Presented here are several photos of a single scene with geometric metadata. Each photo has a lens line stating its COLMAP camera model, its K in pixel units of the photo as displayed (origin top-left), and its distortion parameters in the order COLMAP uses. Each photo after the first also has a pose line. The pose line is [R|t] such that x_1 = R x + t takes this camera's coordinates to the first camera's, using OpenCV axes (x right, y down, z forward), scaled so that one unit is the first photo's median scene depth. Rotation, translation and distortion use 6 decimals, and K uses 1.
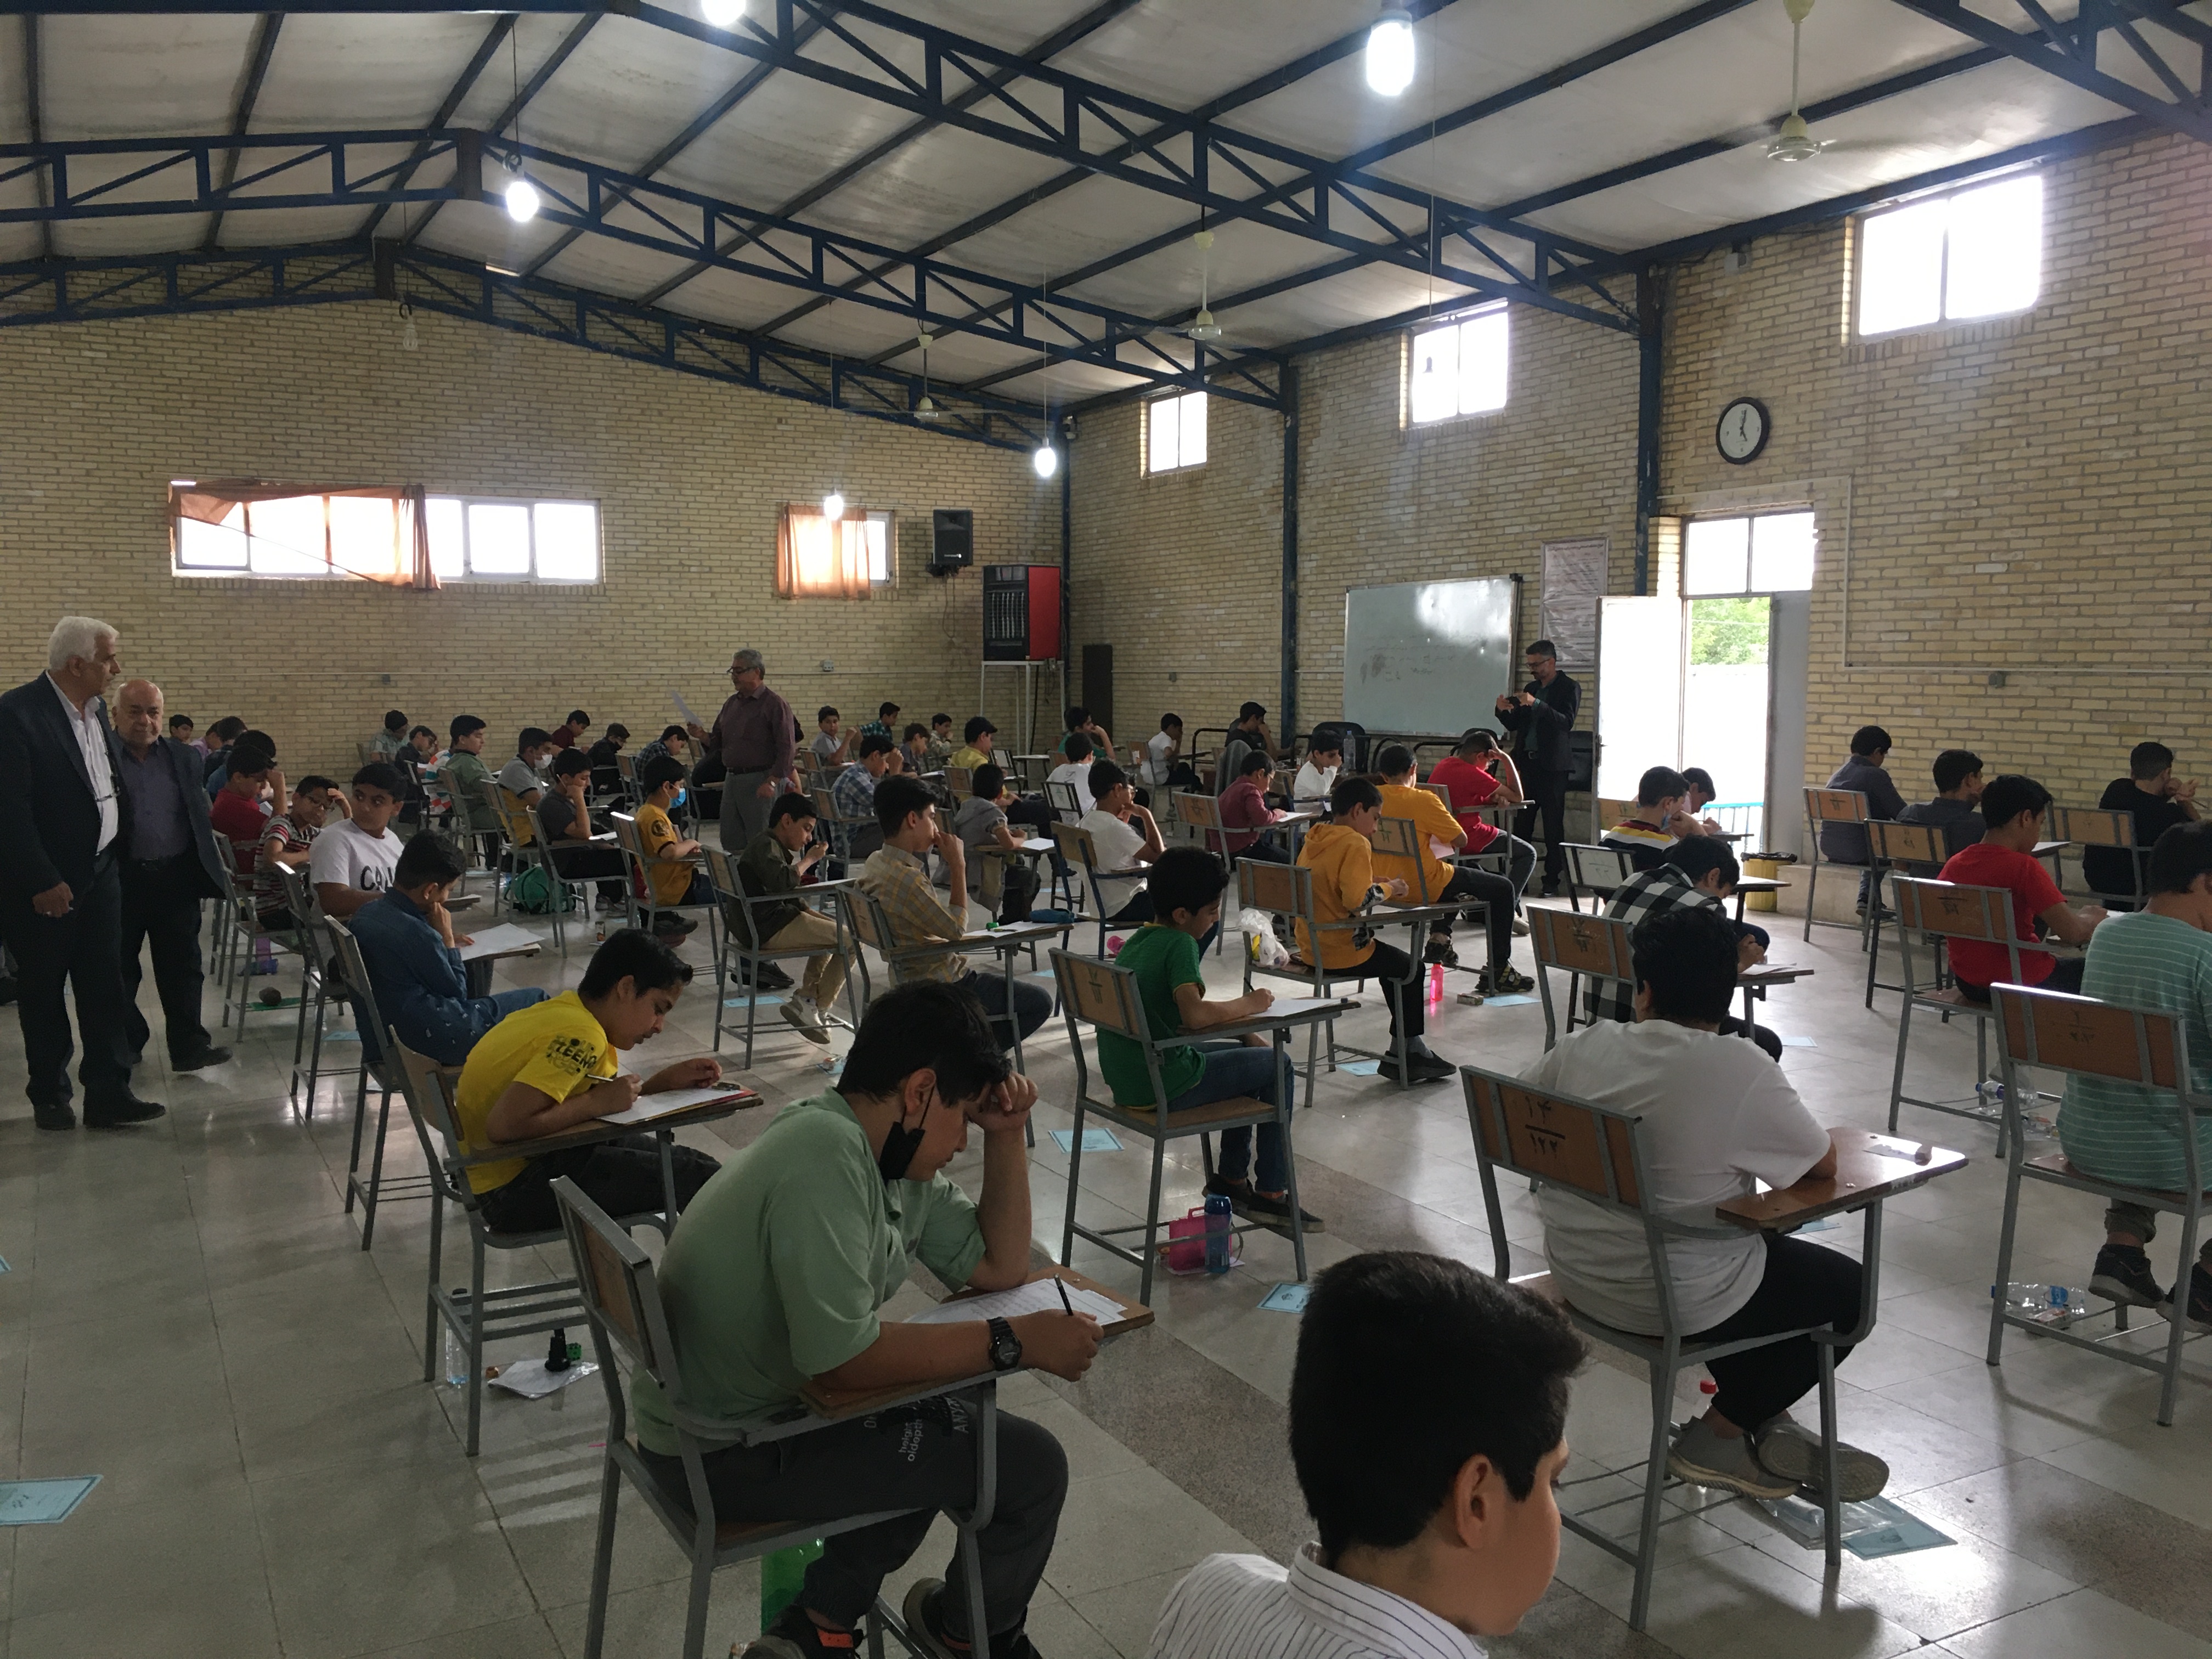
lens RADIAL K [[1898.5, 0, 1112.4], [0, 1898.5, 829.2], [0, 0, 1]] dist [0.043018, -0.025964]
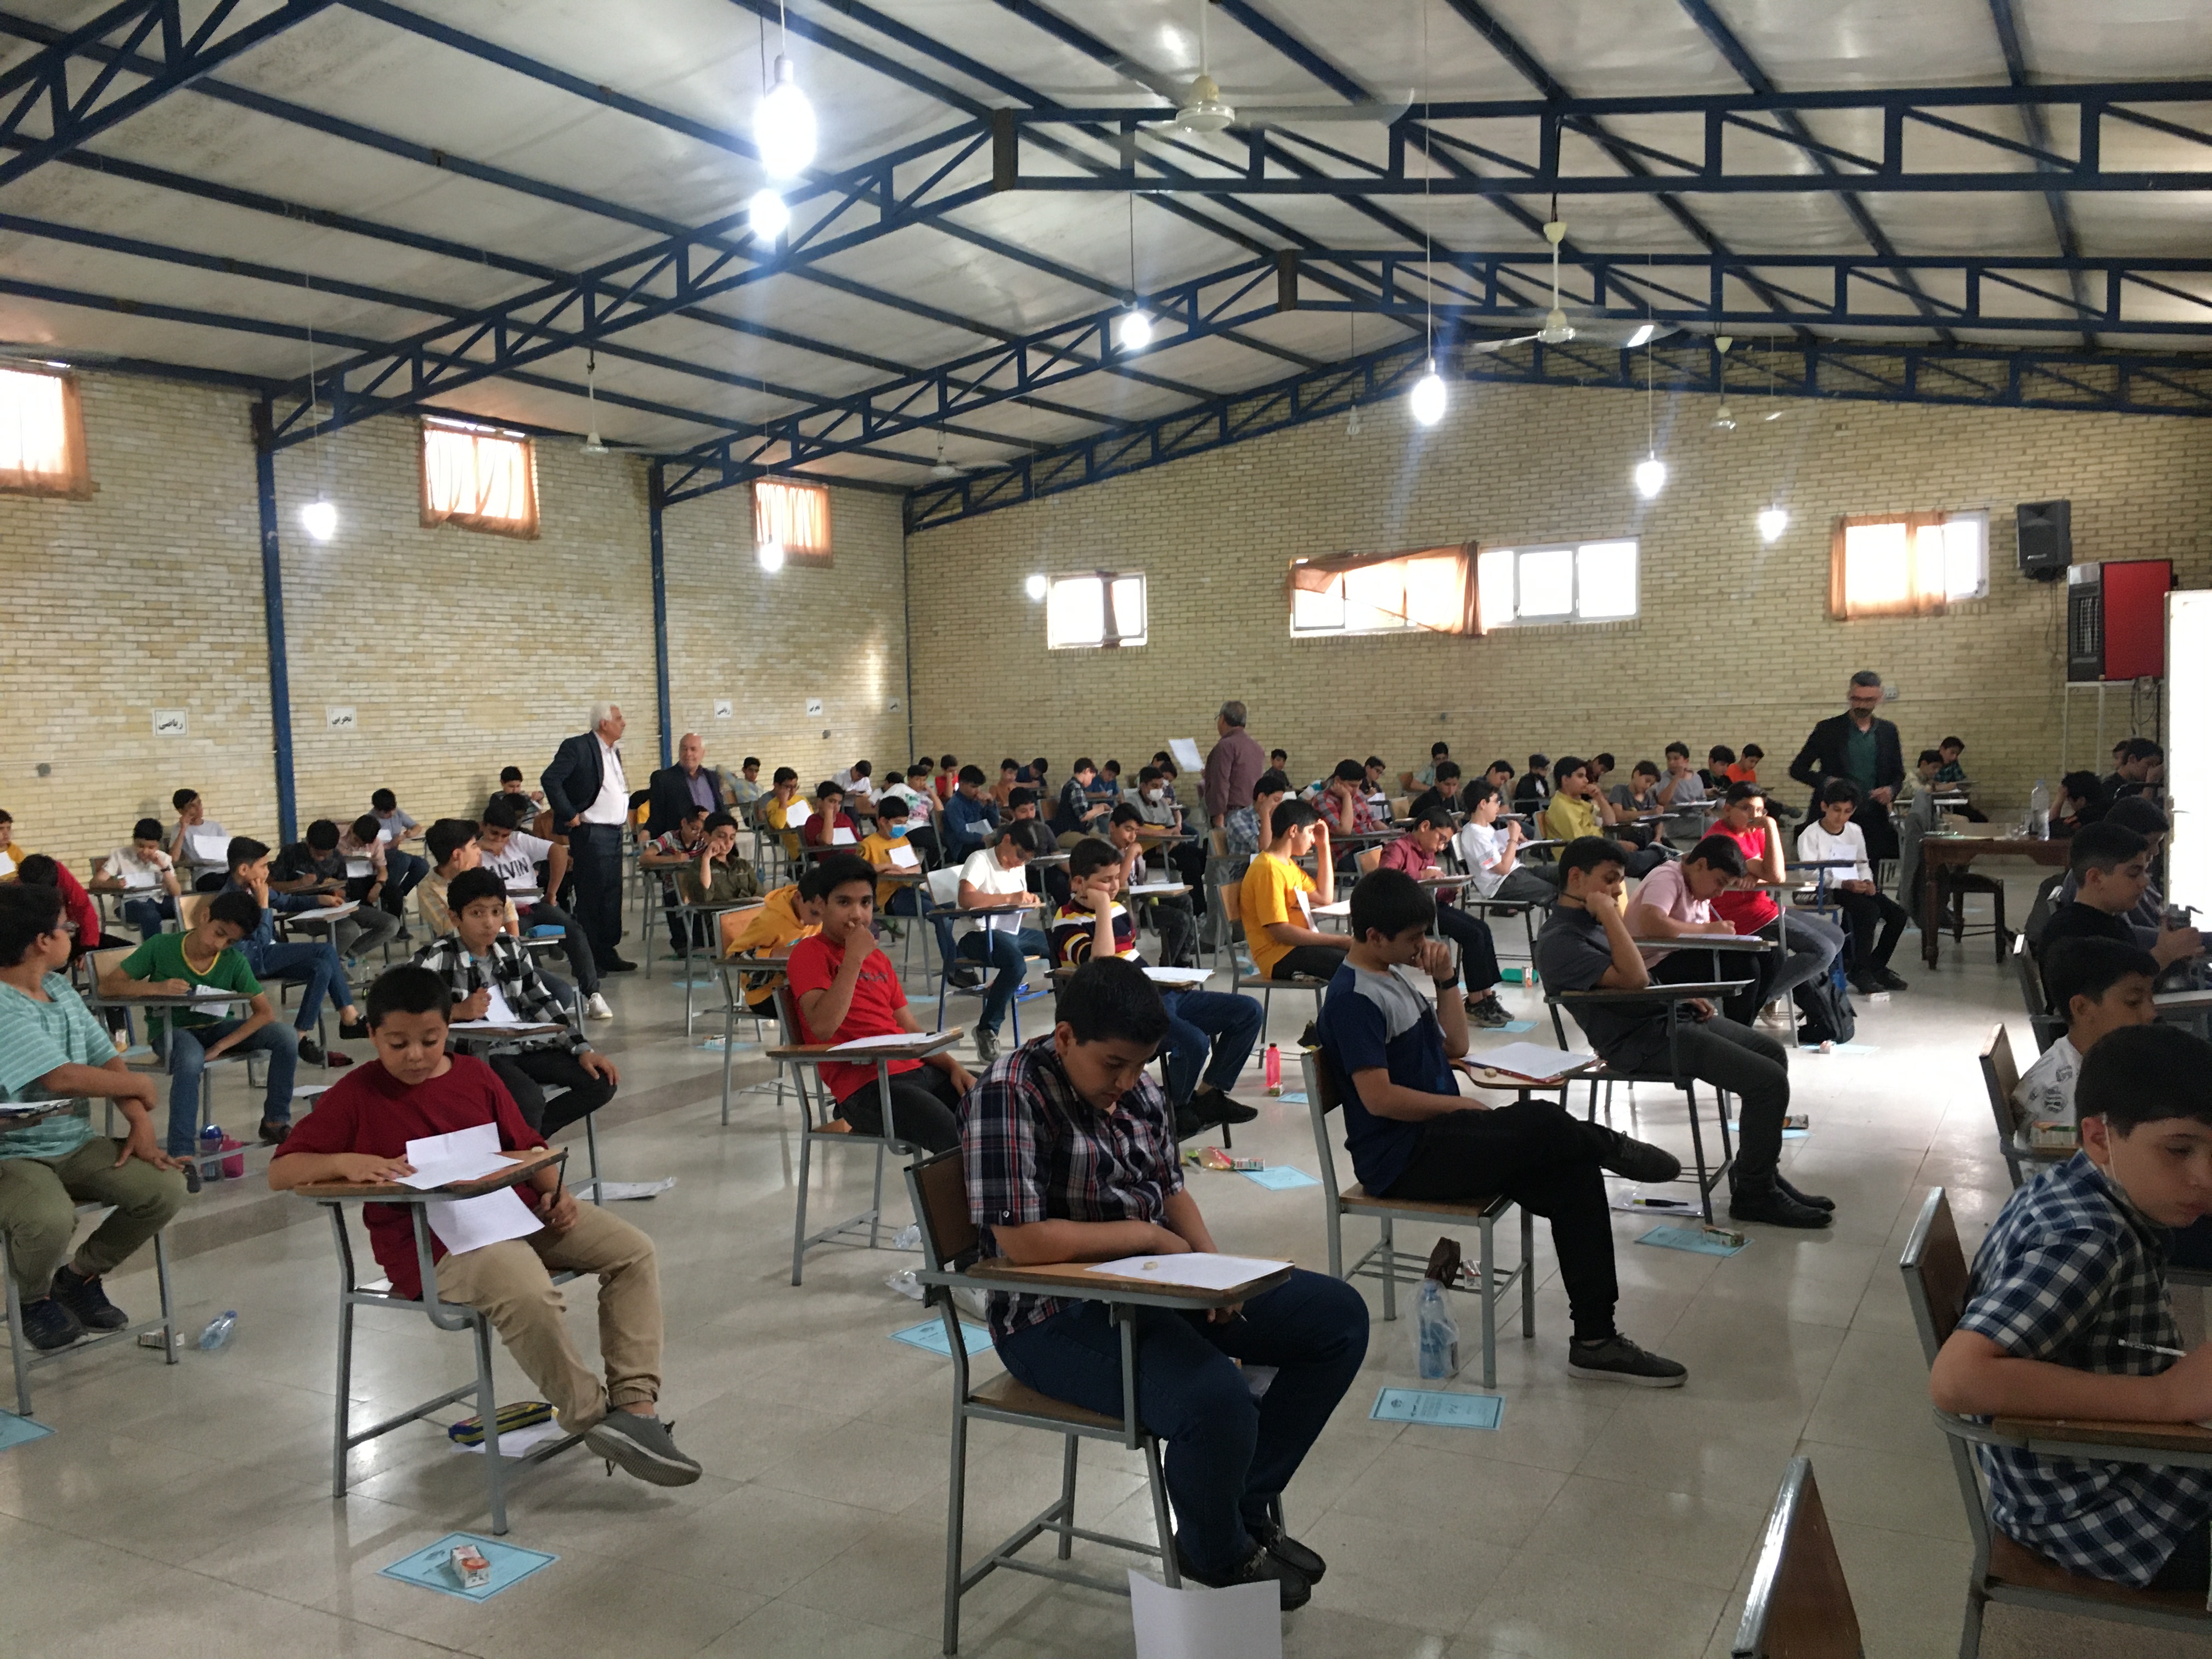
lens RADIAL K [[1898.5, 0, 1113.4], [0, 1898.5, 831.1], [0, 0, 1]] dist [0.043018, -0.025964]
pose [[0.530789, 0.039211, -0.846596, 0.456700], [-0.048232, 0.998708, 0.016016, -0.019442], [0.846130, 0.032332, 0.531994, 0.236043]]
